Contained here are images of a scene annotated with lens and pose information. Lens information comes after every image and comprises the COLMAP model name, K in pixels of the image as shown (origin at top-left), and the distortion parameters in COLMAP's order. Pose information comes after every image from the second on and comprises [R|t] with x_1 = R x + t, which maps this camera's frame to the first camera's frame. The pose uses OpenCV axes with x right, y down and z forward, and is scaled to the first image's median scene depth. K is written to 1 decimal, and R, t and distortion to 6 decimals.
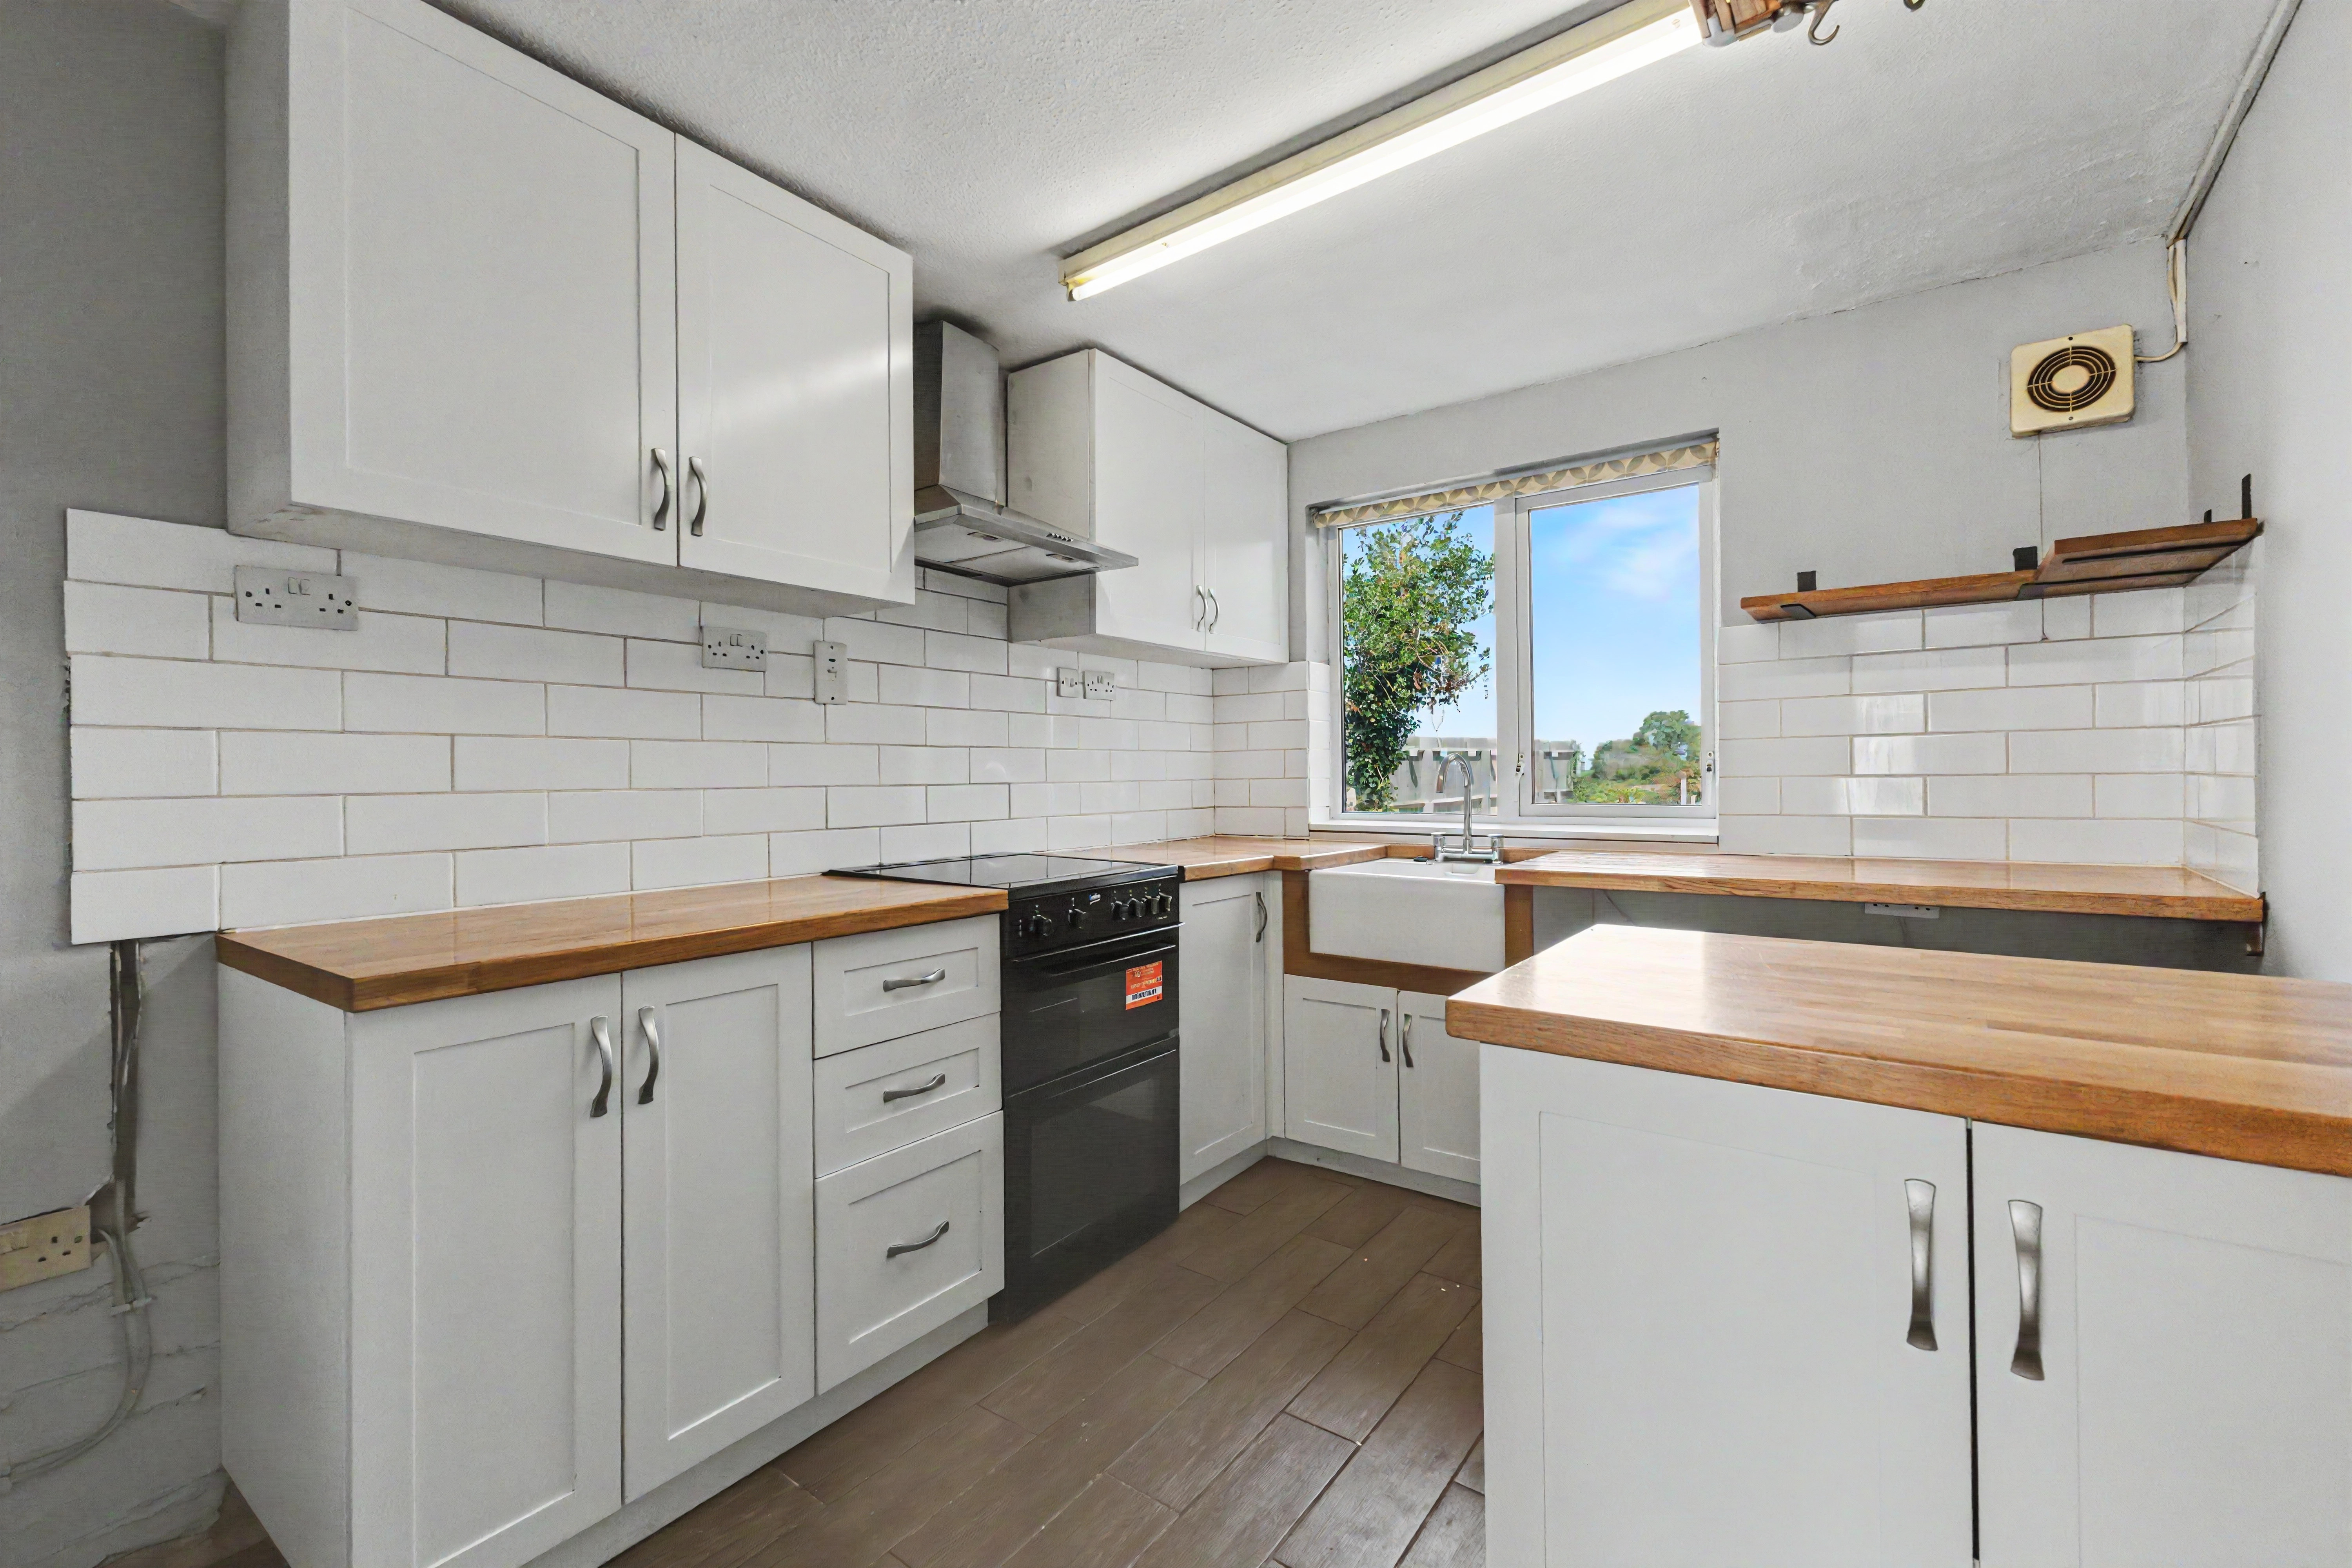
lens RADIAL K [[989.0, 0, 1166.9], [0, 989.0, 783.1], [0, 0, 1]] dist [0.001603, -0.000114]
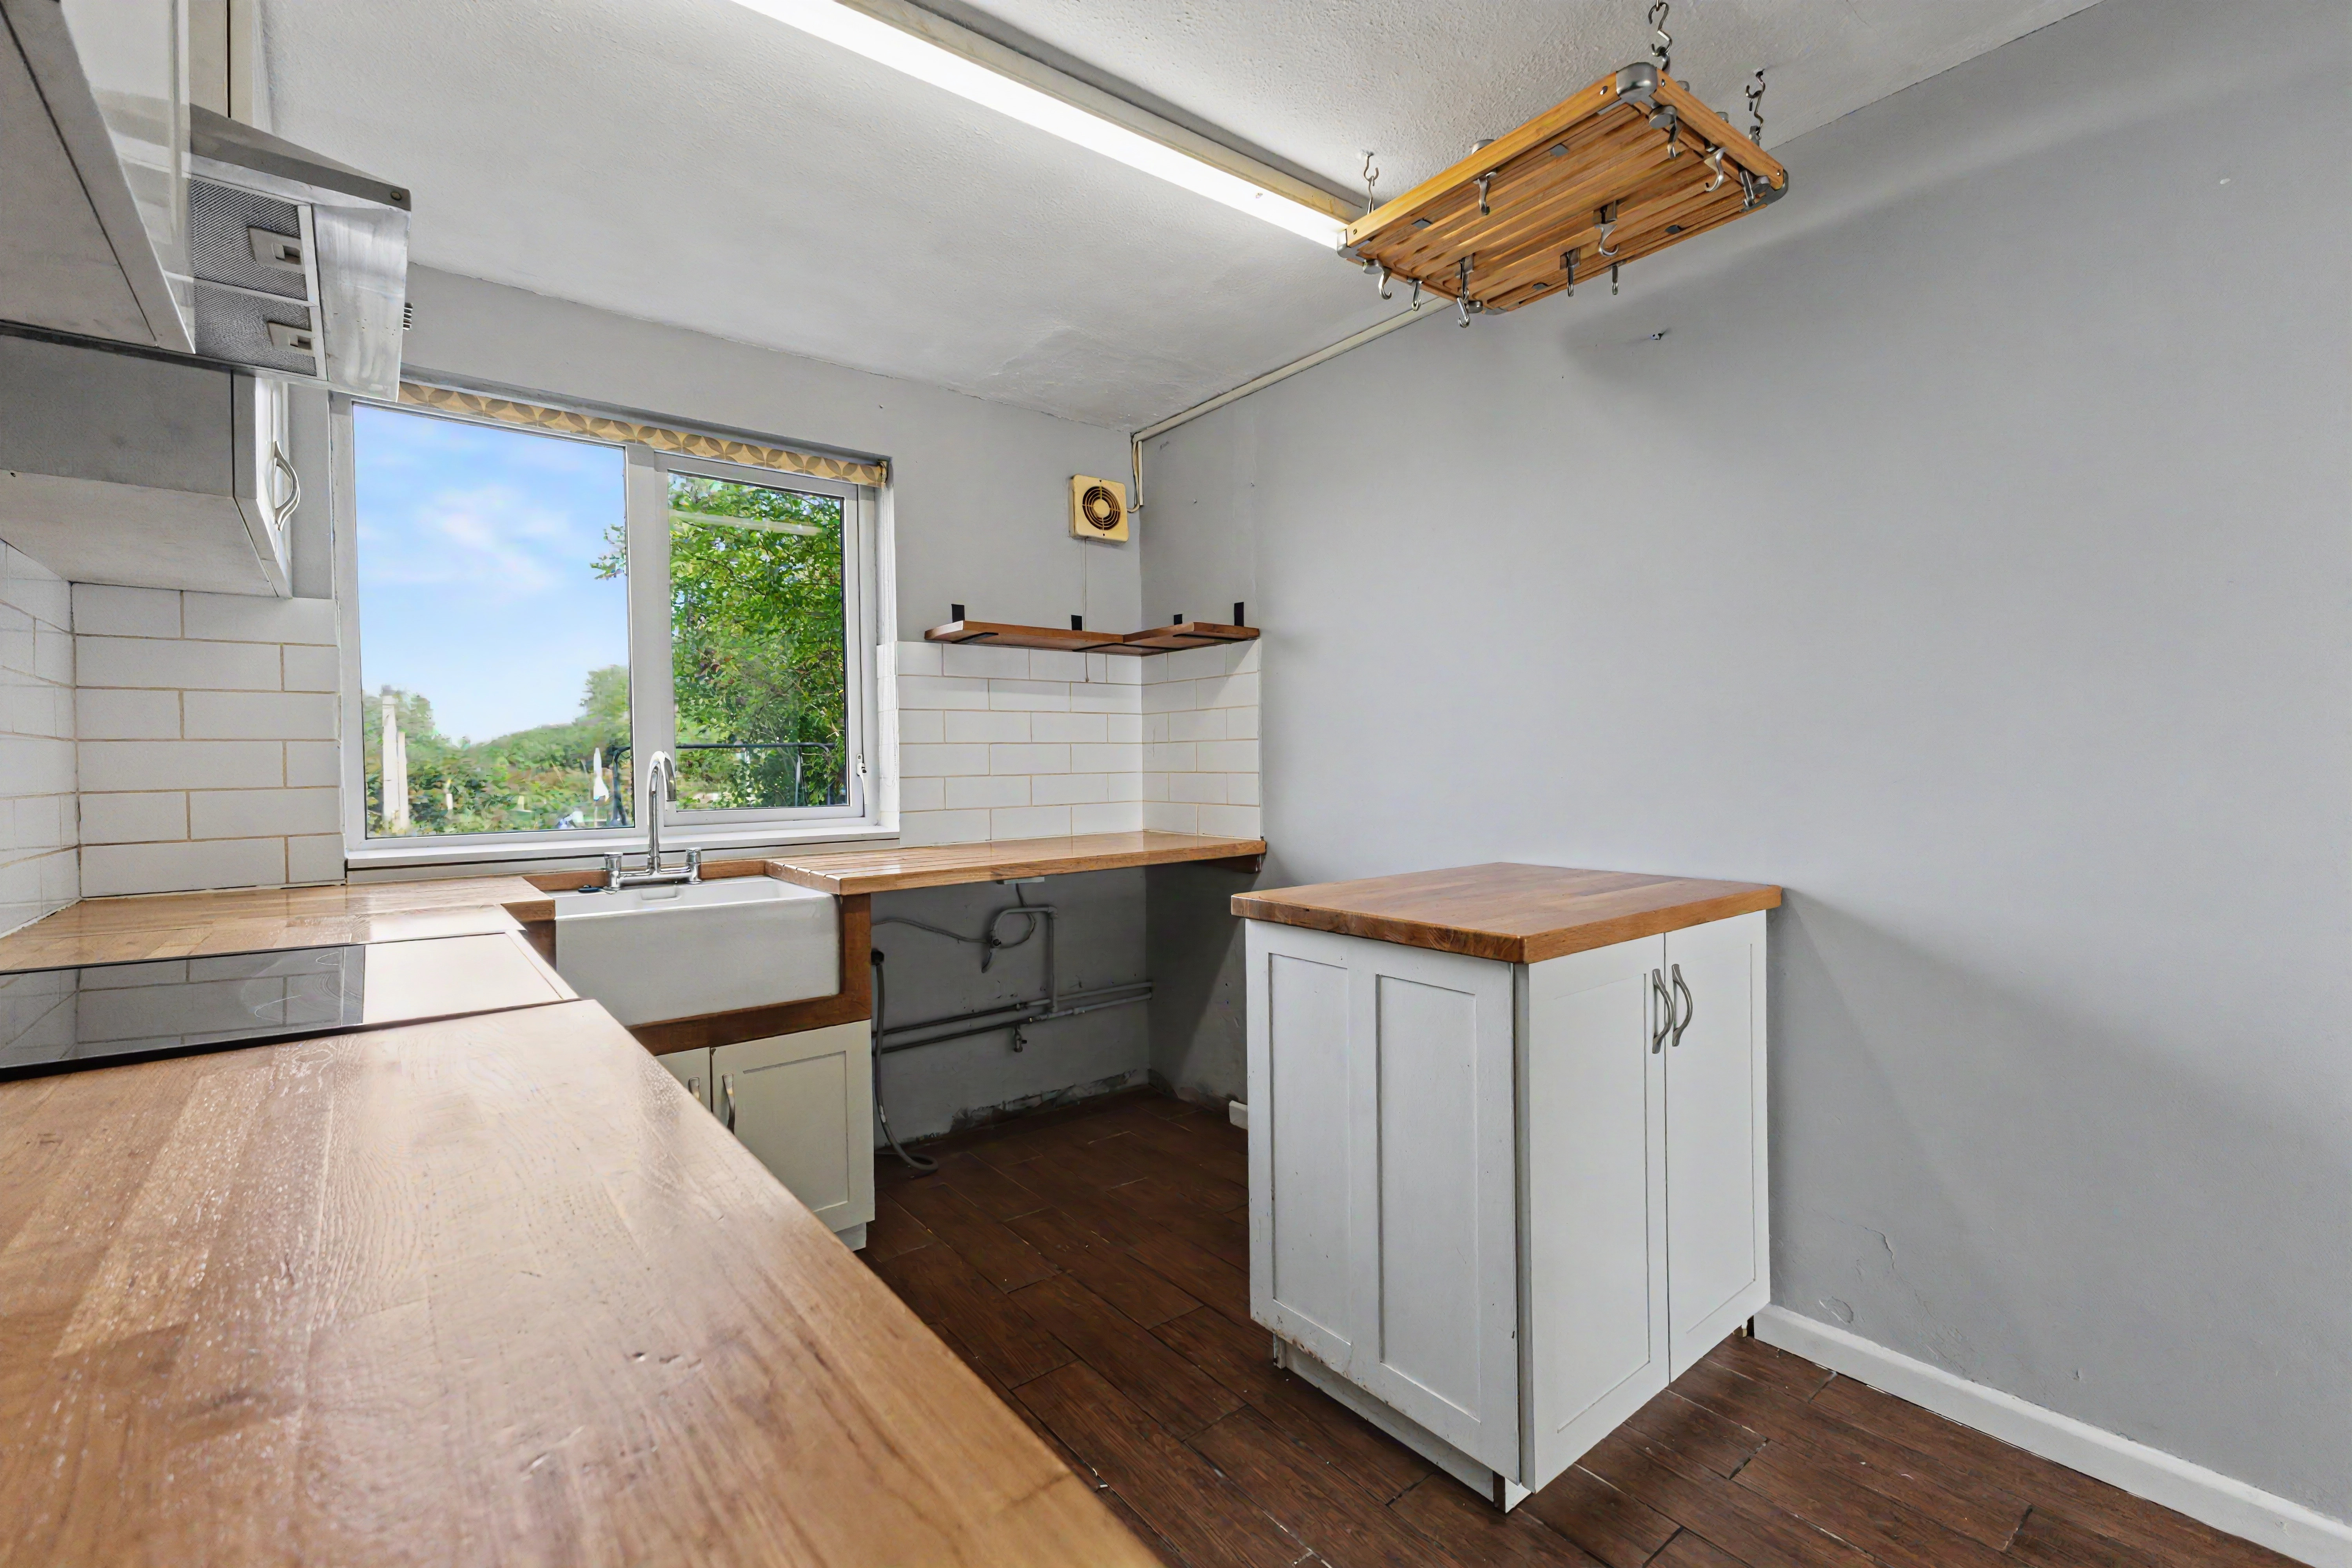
lens RADIAL K [[1030.9, 0, 1183.6], [0, 1030.9, 777.0], [0, 0, 1]] dist [0.002106, -0.000032]
pose [[0.253070, -0.007217, 0.967421, -0.453208], [0.016047, 0.999866, 0.003261, -0.005621], [-0.967315, 0.014699, 0.253151, 0.400135]]
